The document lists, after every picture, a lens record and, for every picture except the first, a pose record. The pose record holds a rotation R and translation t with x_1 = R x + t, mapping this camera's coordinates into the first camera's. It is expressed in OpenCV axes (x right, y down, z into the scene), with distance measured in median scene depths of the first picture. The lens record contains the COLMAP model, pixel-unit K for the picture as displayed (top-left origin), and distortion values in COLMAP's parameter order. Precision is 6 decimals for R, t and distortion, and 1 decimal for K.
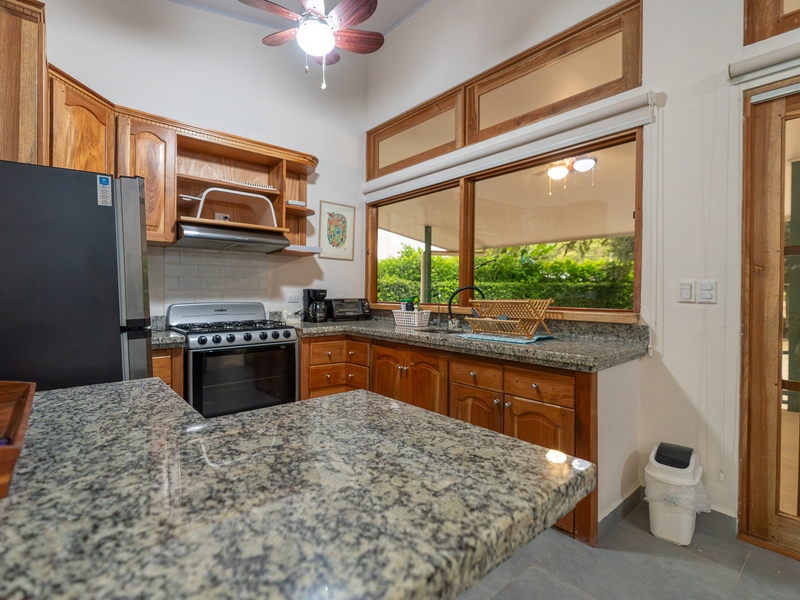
lens RADIAL K [[401.1, 0, 384.4], [0, 401.1, 297.2], [0, 0, 1]] dist [-0.007964, 0.000556]
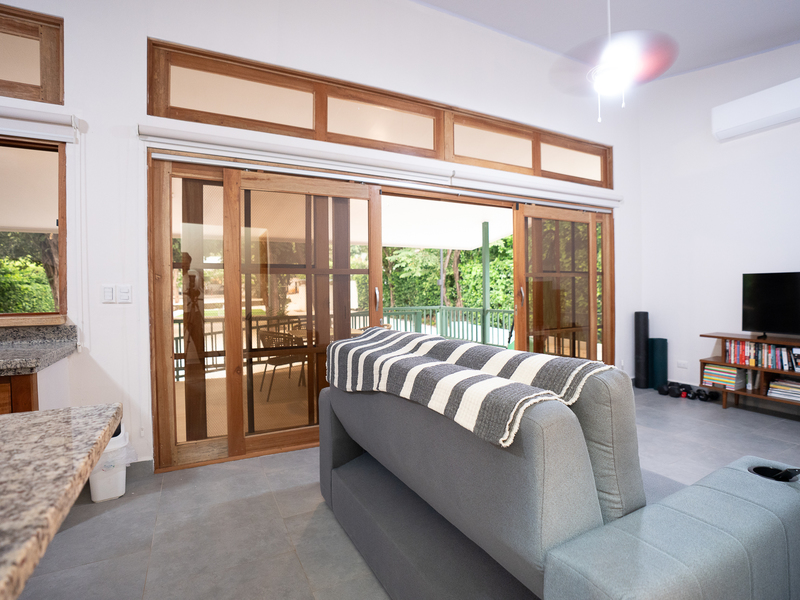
lens RADIAL K [[401.1, 0, 399.2], [0, 401.1, 296.9], [0, 0, 1]] dist [-0.007964, 0.000556]
pose [[0.227480, -0.019130, 0.973595, -0.242832], [0.025592, 0.999579, 0.013661, 0.000994], [-0.973446, 0.021808, 0.227874, -0.143711]]
